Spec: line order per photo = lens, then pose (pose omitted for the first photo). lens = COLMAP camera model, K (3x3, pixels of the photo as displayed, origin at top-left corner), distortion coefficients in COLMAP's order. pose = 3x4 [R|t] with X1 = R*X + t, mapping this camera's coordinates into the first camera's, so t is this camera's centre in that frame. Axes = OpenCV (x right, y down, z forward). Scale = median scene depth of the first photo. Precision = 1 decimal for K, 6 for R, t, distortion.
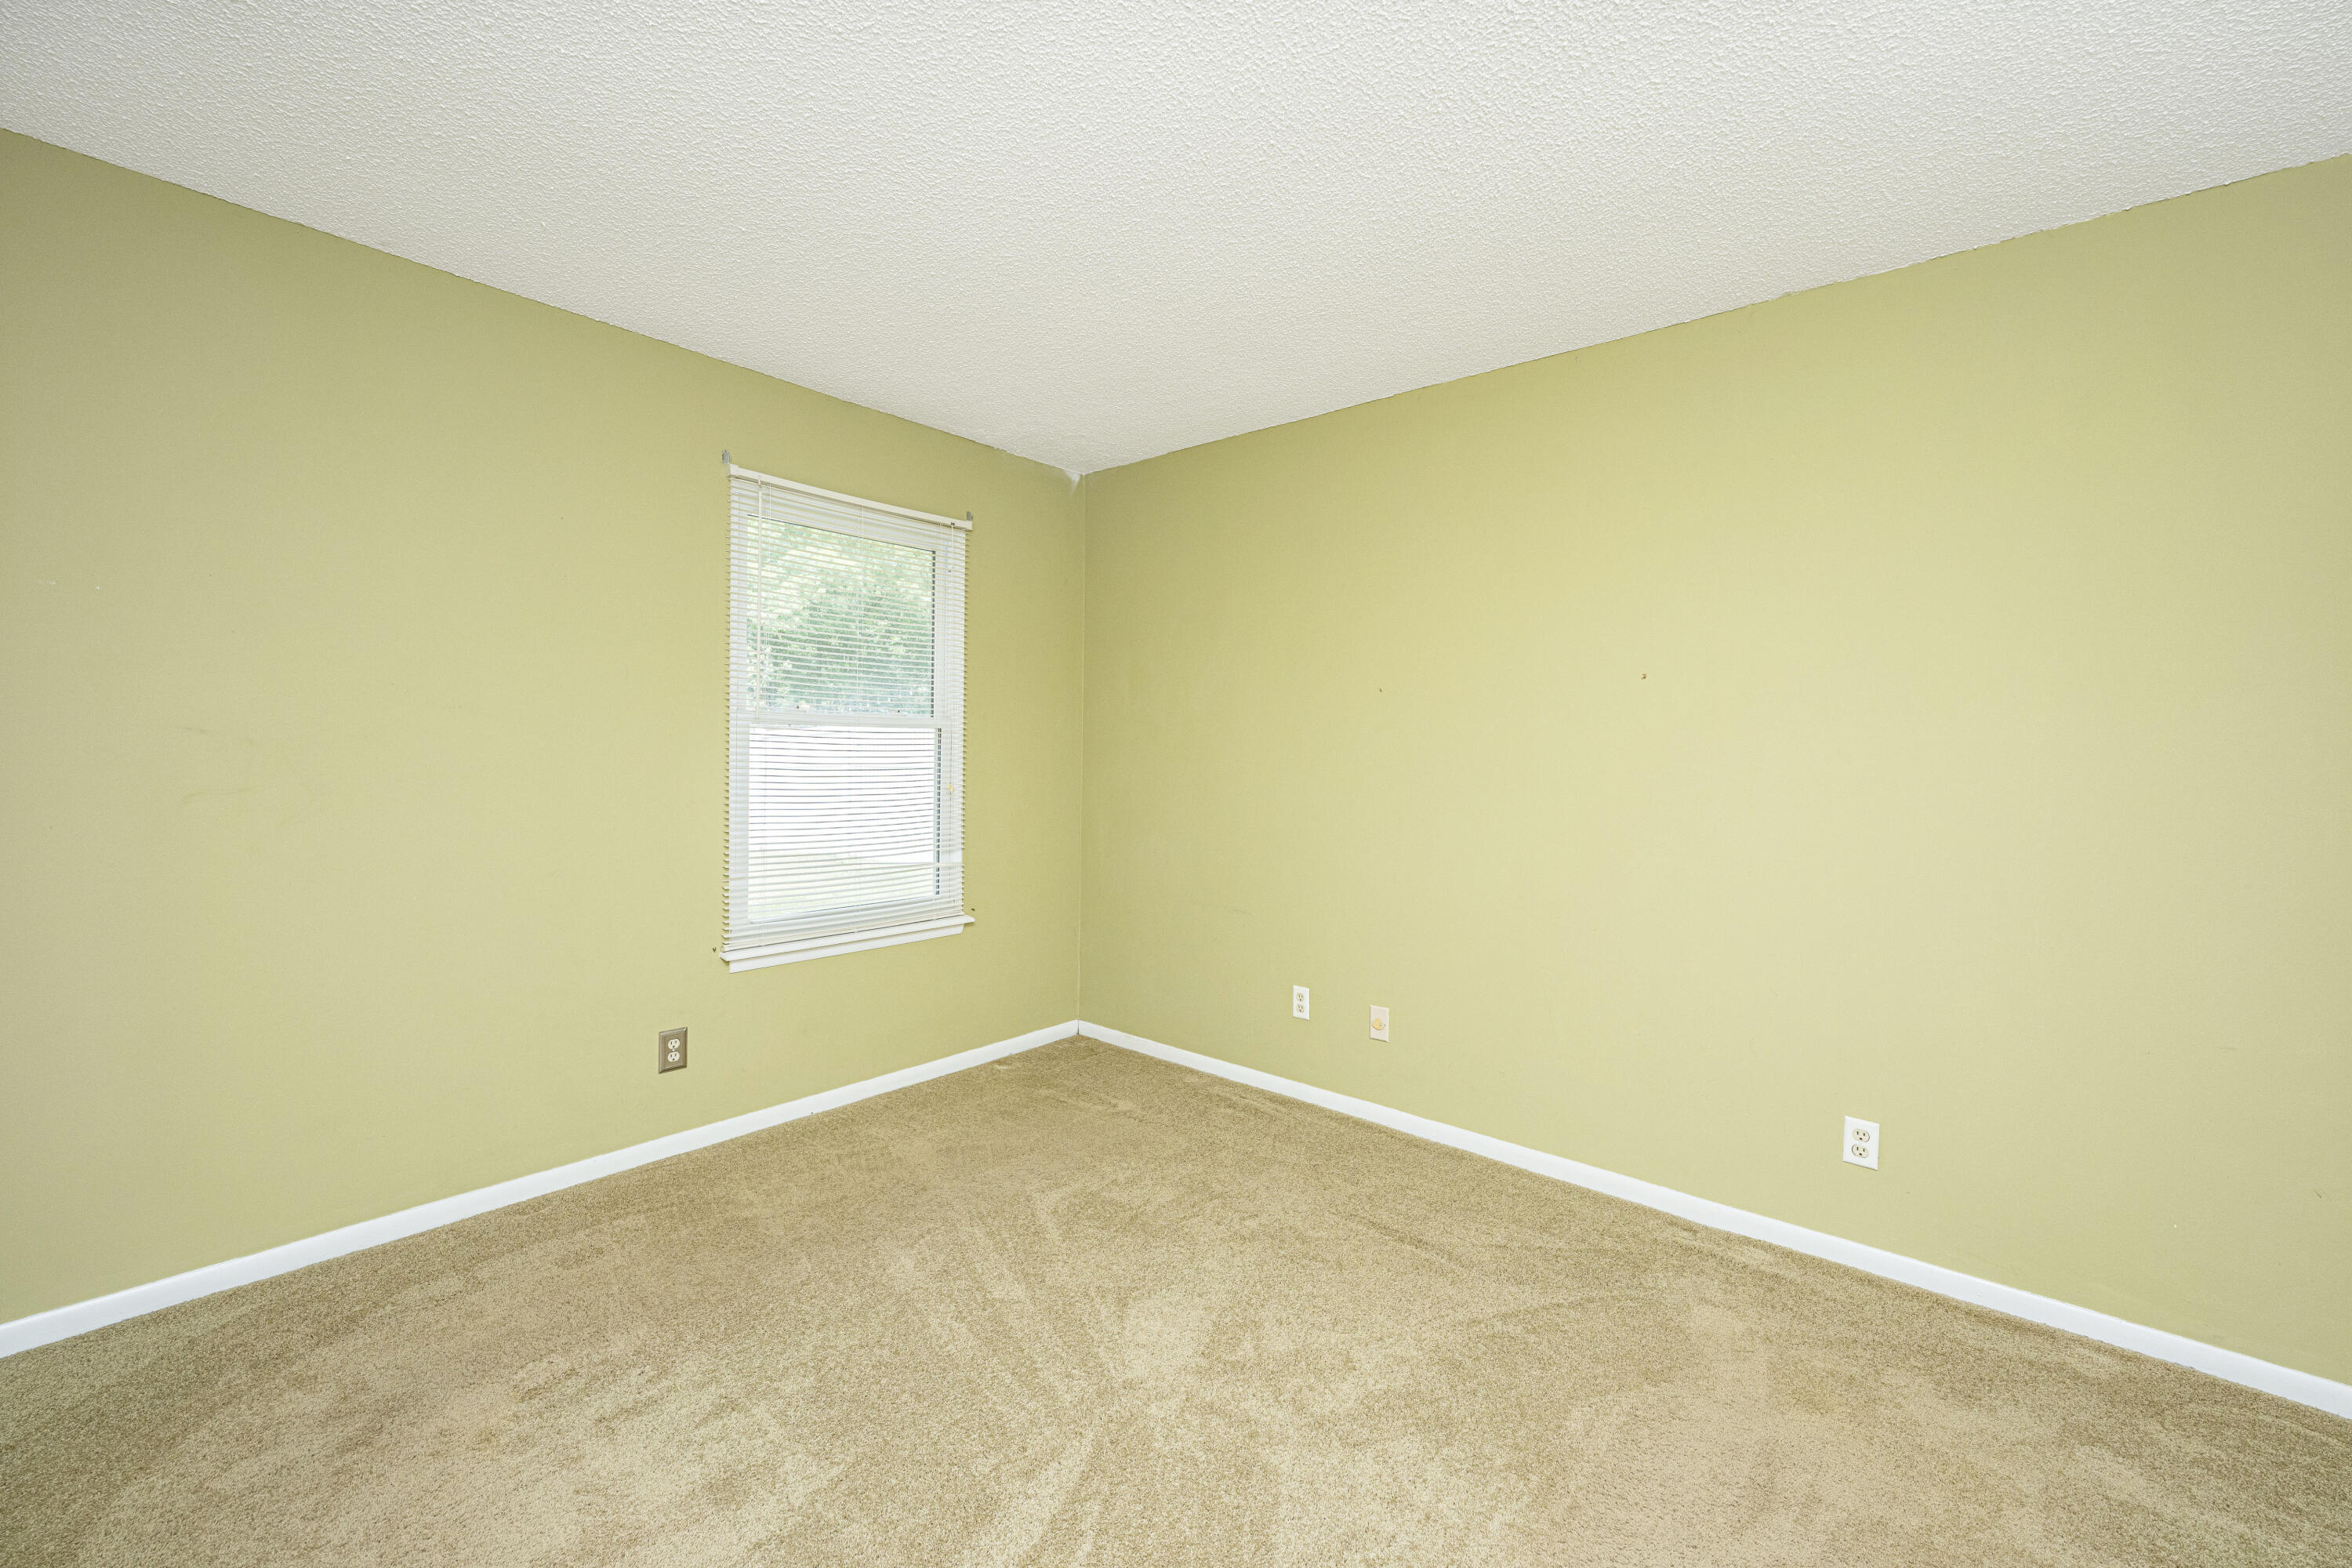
lens RADIAL K [[946.3, 0, 1185.6], [0, 946.3, 770.2], [0, 0, 1]] dist [-0.001544, 0.000605]
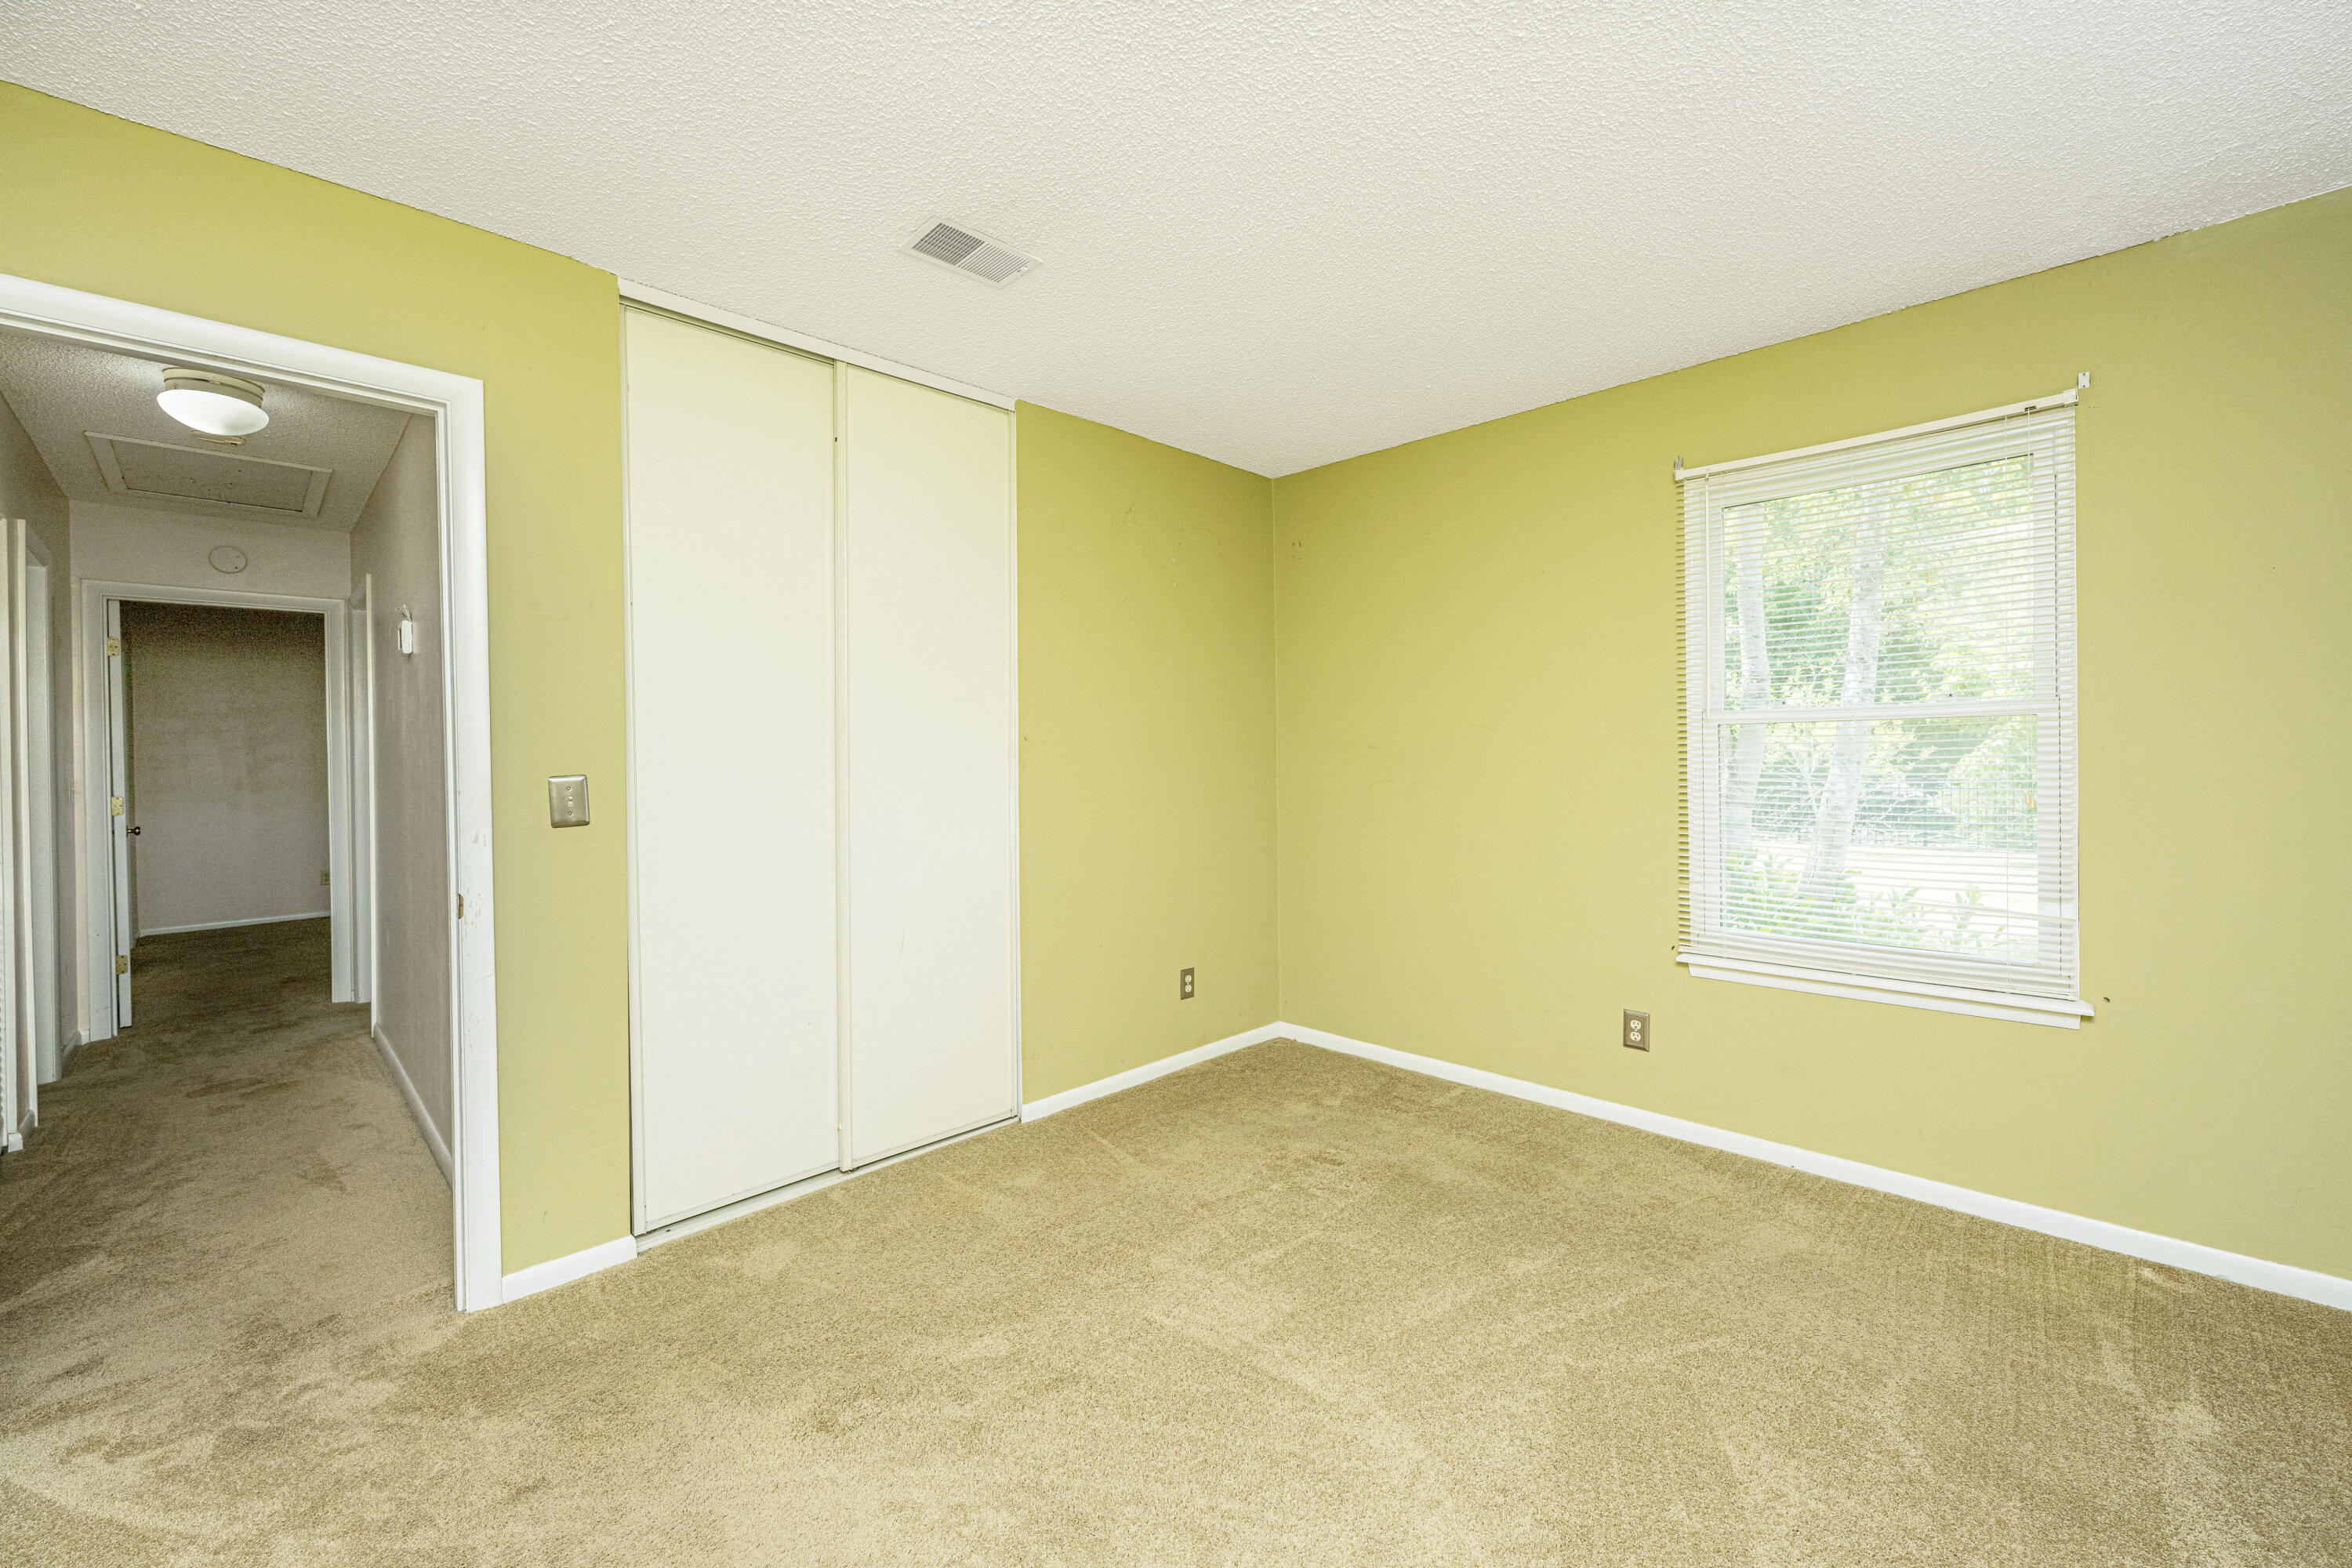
lens RADIAL K [[946.3, 0, 1188.9], [0, 946.3, 779.5], [0, 0, 1]] dist [-0.001544, 0.000605]
pose [[-0.077995, 0.005274, -0.996940, 0.539472], [-0.013100, 0.999894, 0.006314, 0.007494], [0.996868, 0.013553, -0.077917, 0.531510]]
